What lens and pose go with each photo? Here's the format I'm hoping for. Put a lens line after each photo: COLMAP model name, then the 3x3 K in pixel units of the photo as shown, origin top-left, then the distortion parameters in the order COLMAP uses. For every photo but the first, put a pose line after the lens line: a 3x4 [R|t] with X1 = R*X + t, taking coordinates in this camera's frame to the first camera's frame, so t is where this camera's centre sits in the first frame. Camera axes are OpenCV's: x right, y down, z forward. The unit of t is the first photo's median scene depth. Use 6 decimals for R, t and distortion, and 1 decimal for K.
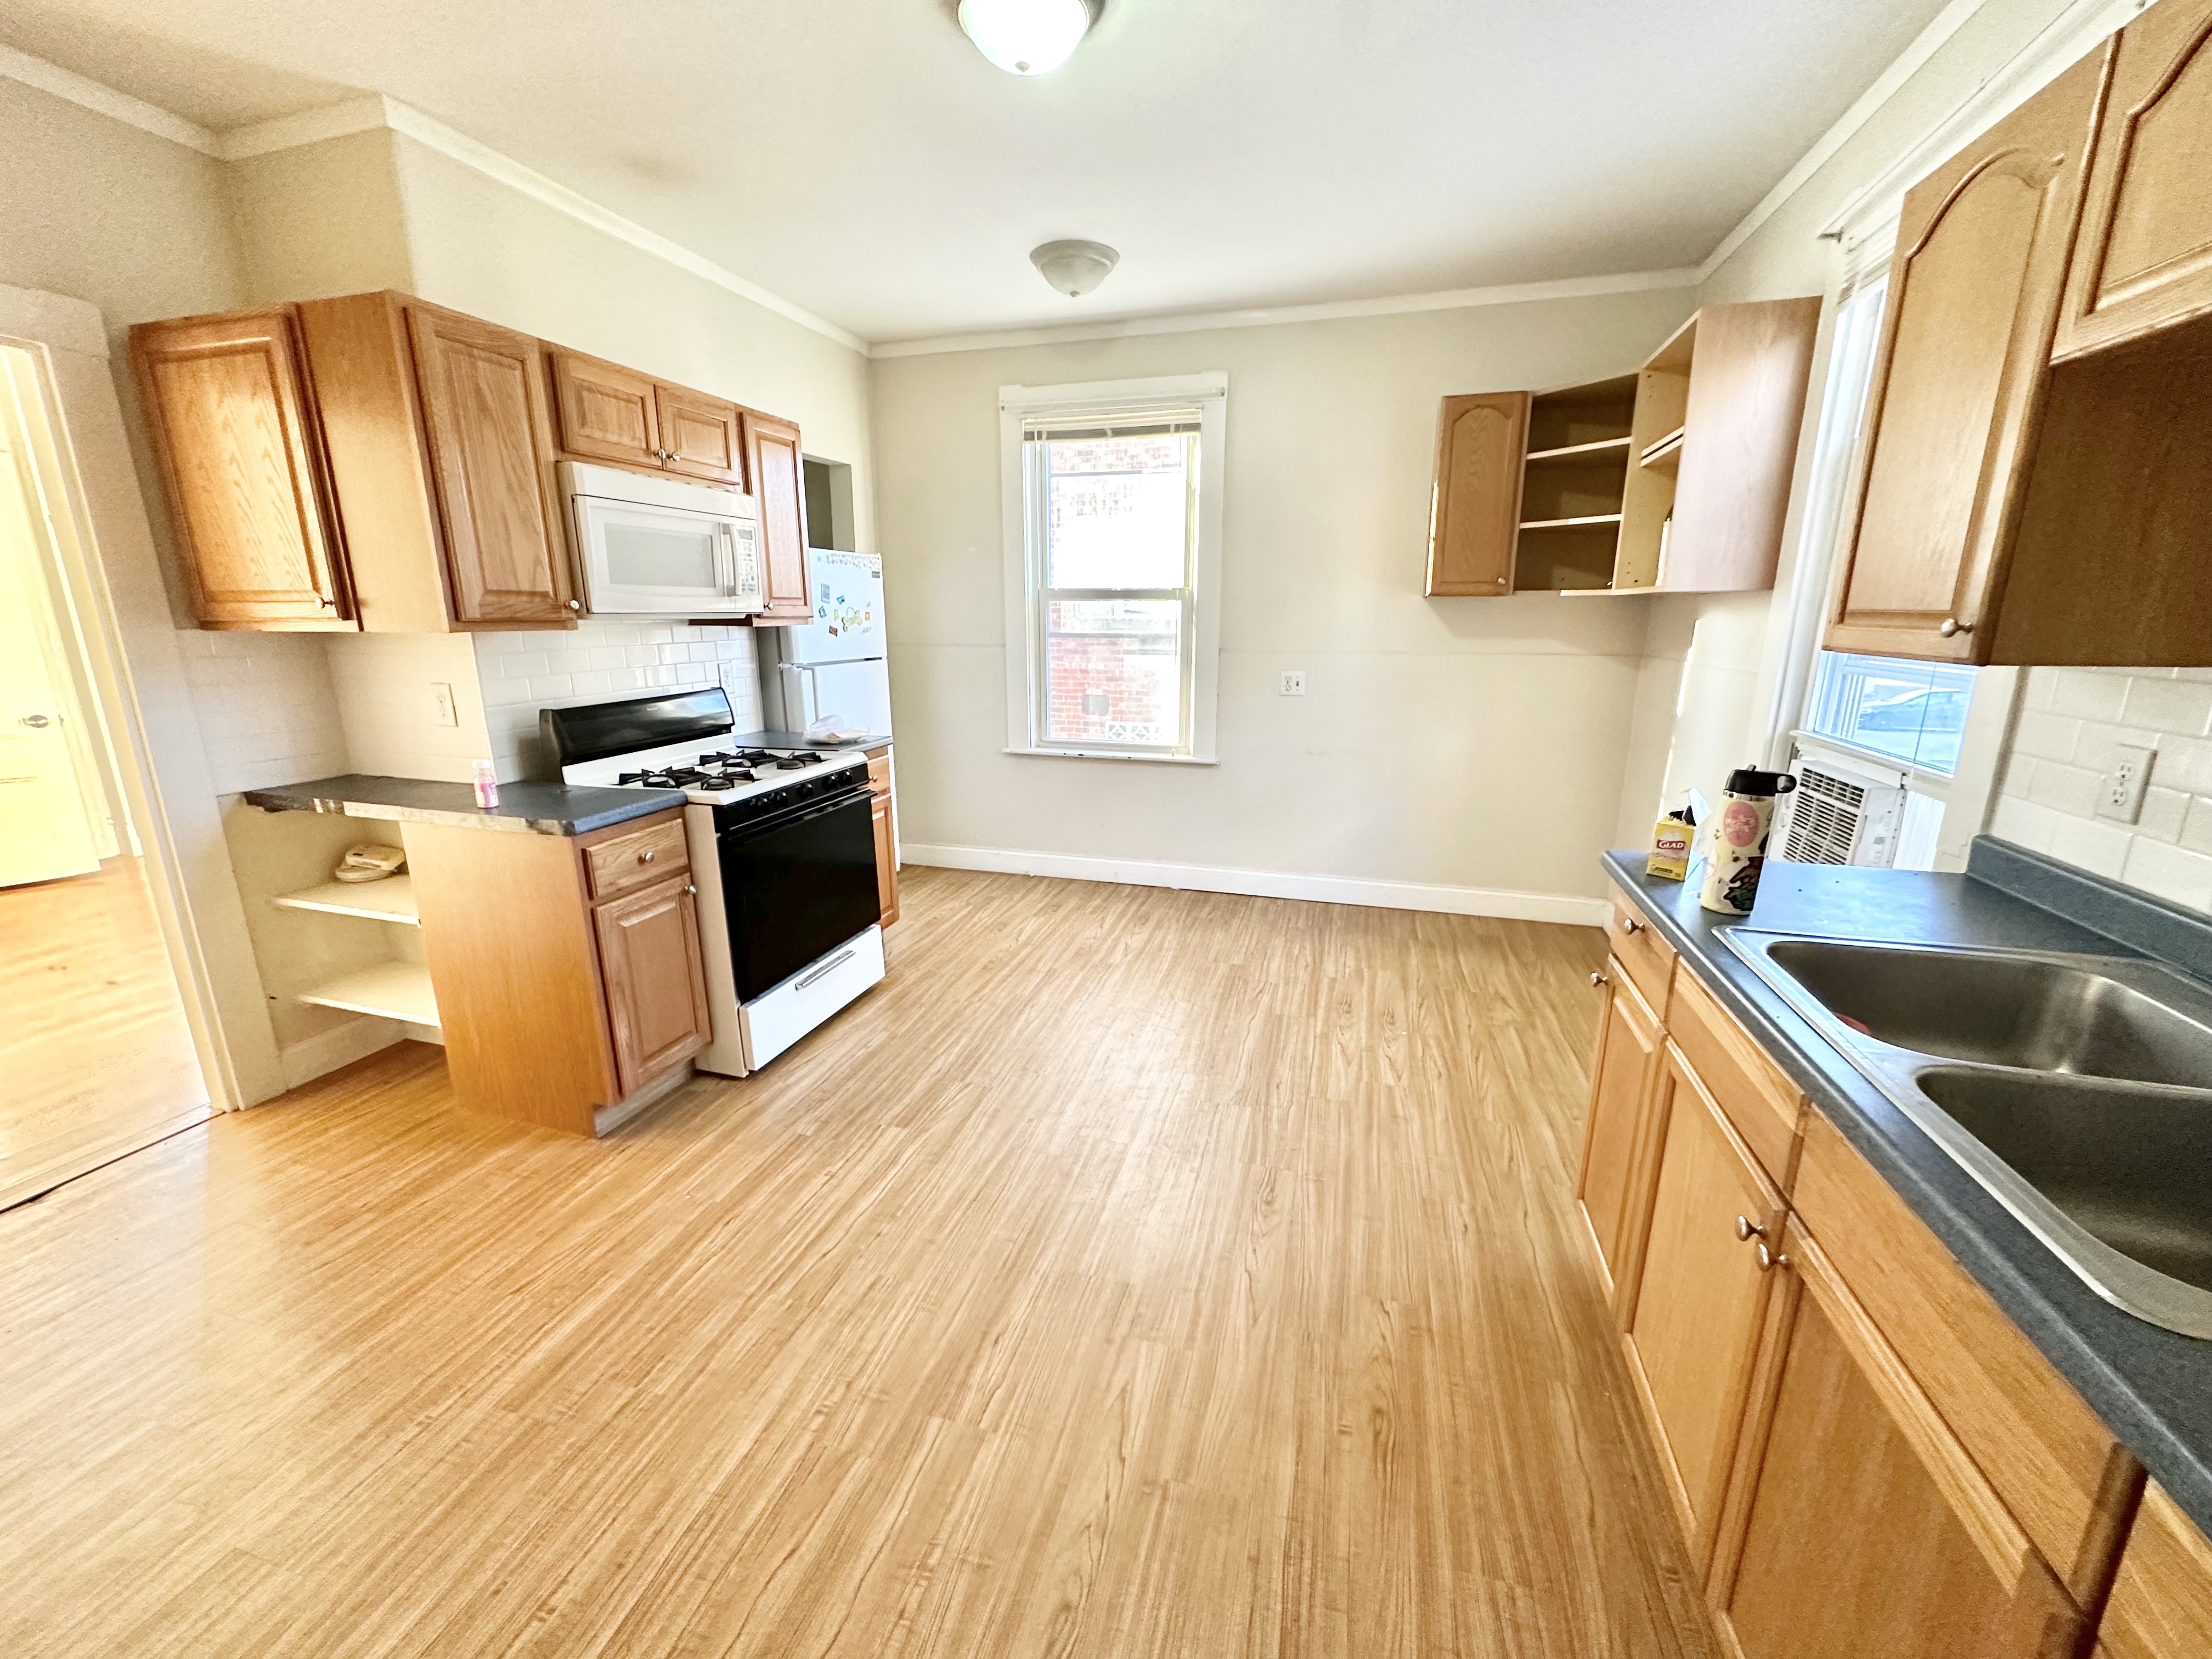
lens RADIAL K [[882.3, 0, 1101.3], [0, 882.3, 824.4], [0, 0, 1]] dist [-0.002213, 0.000218]
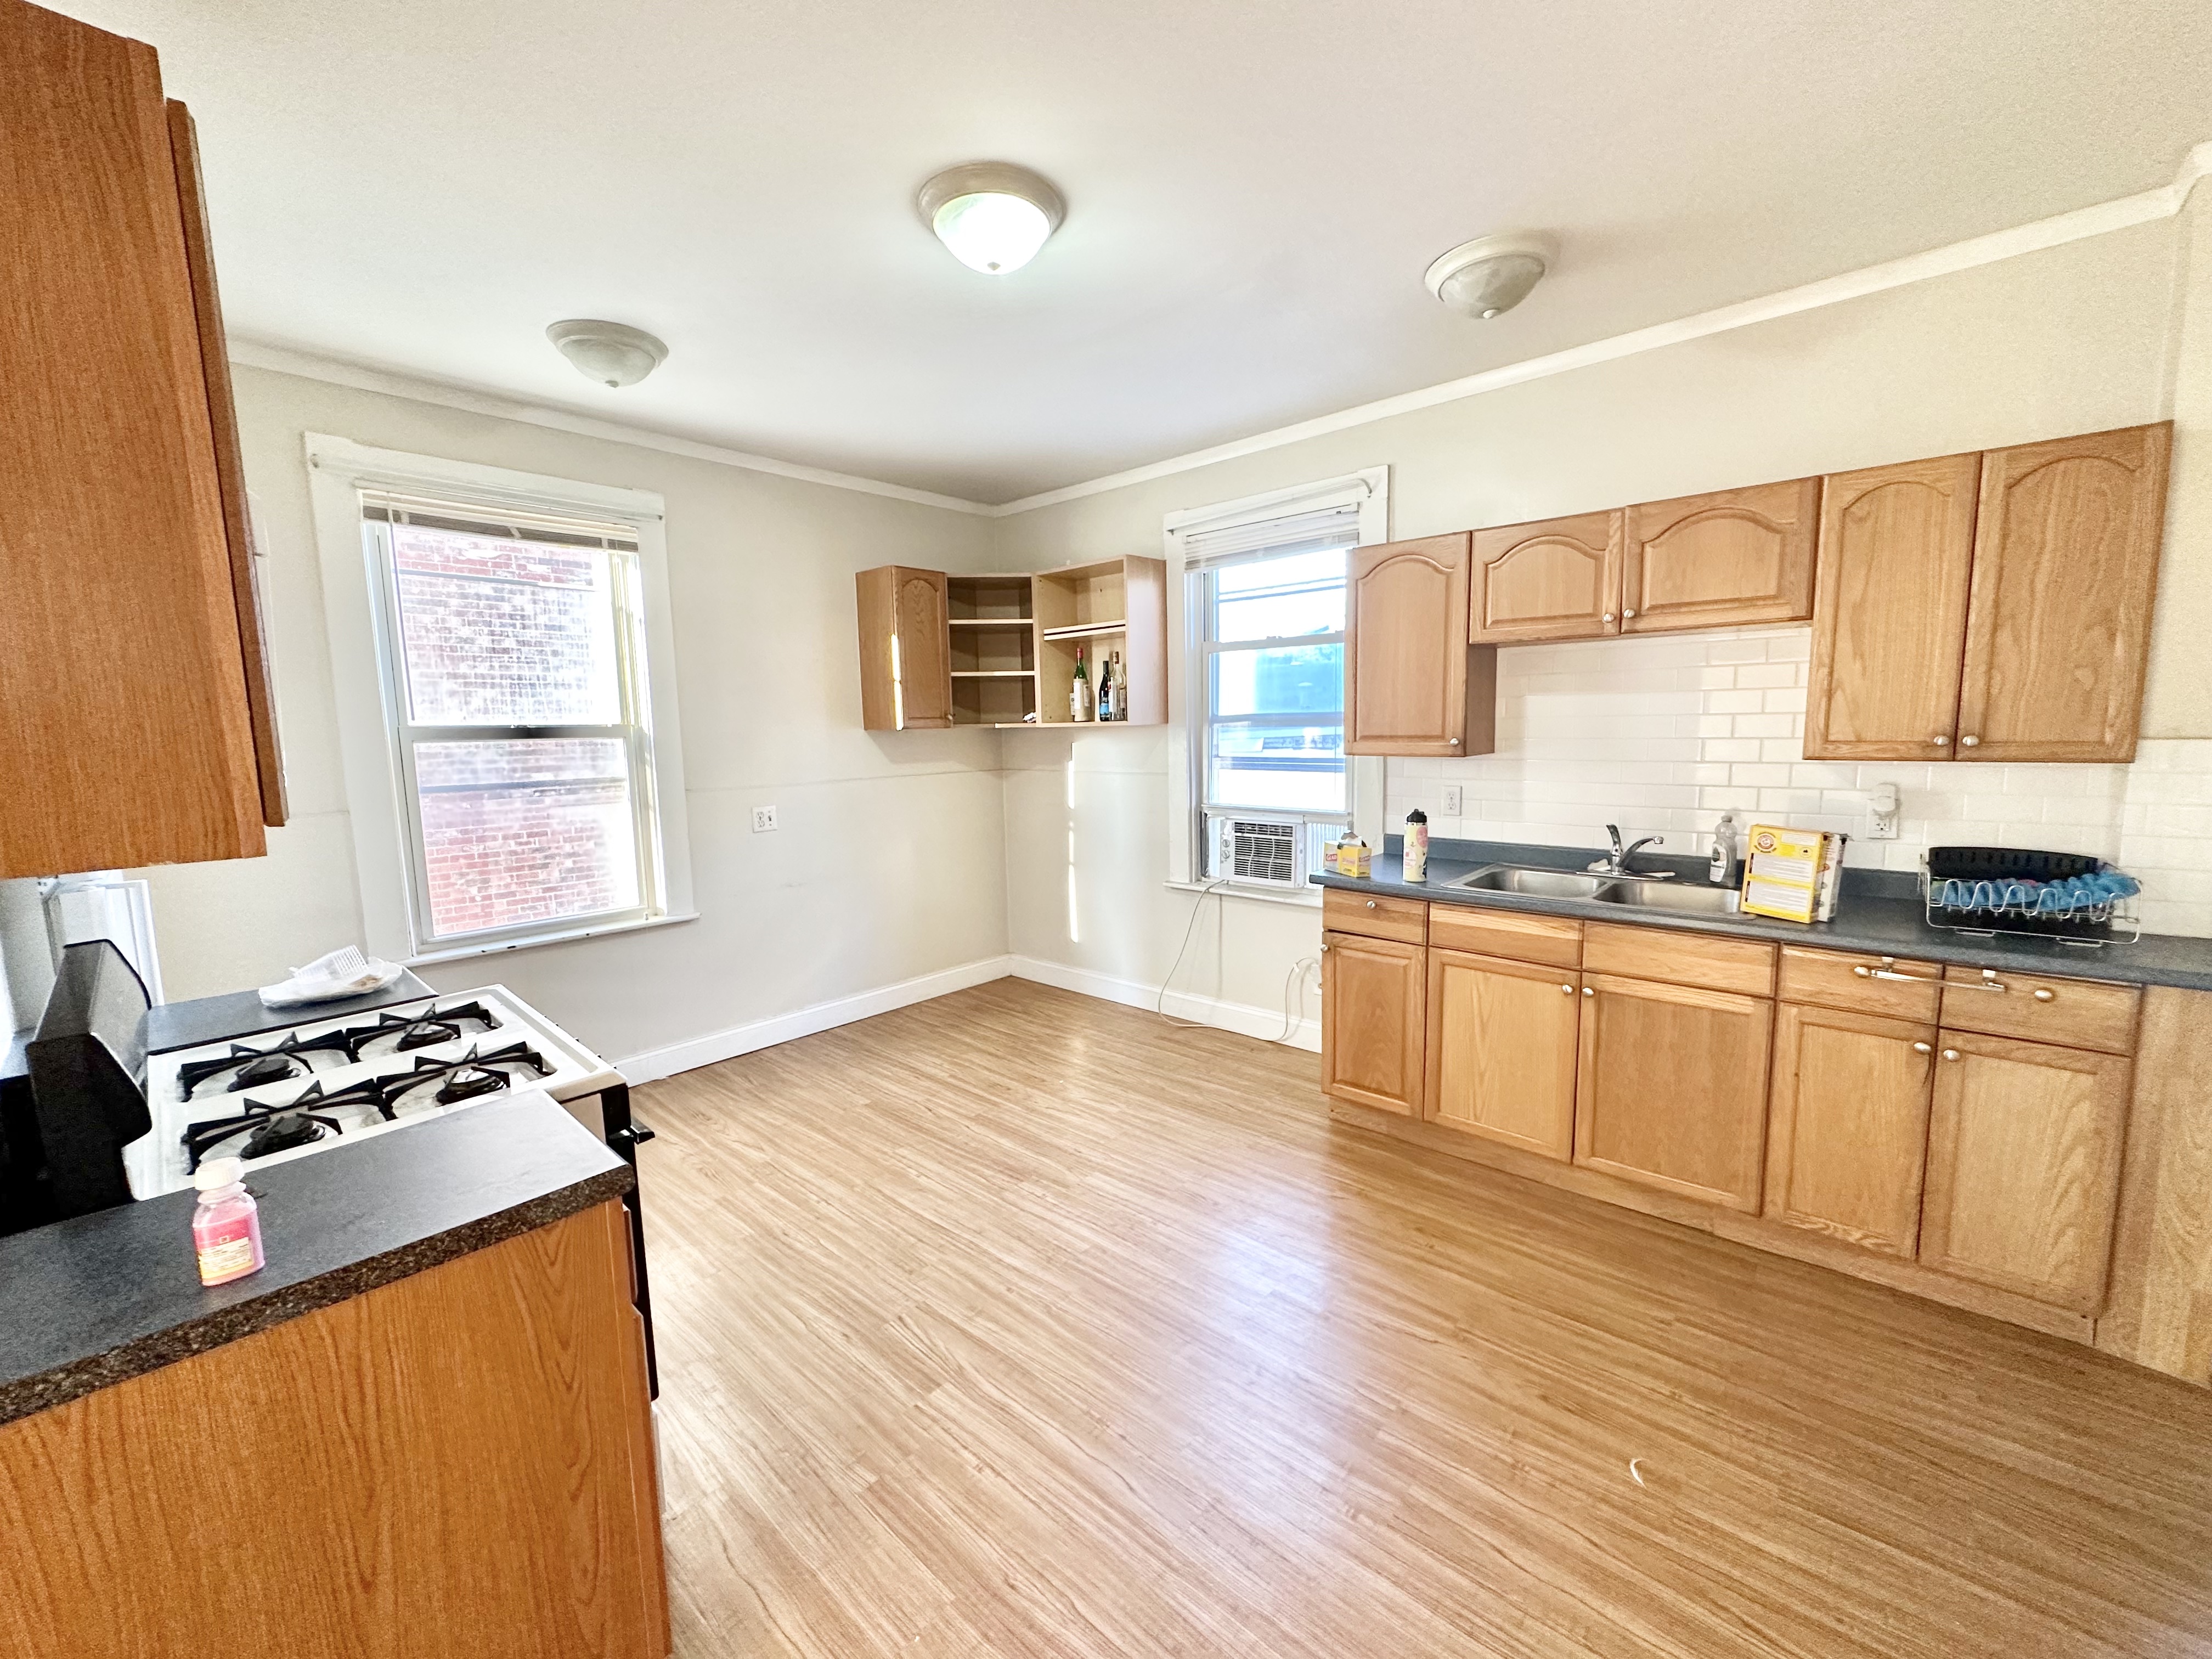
lens RADIAL K [[882.3, 0, 1108.5], [0, 882.3, 822.6], [0, 0, 1]] dist [-0.002213, 0.000218]
pose [[0.428565, -0.110105, 0.896777, -0.652128], [0.232726, 0.972508, 0.008184, -0.100575], [-0.873024, 0.205196, 0.442408, 0.321301]]
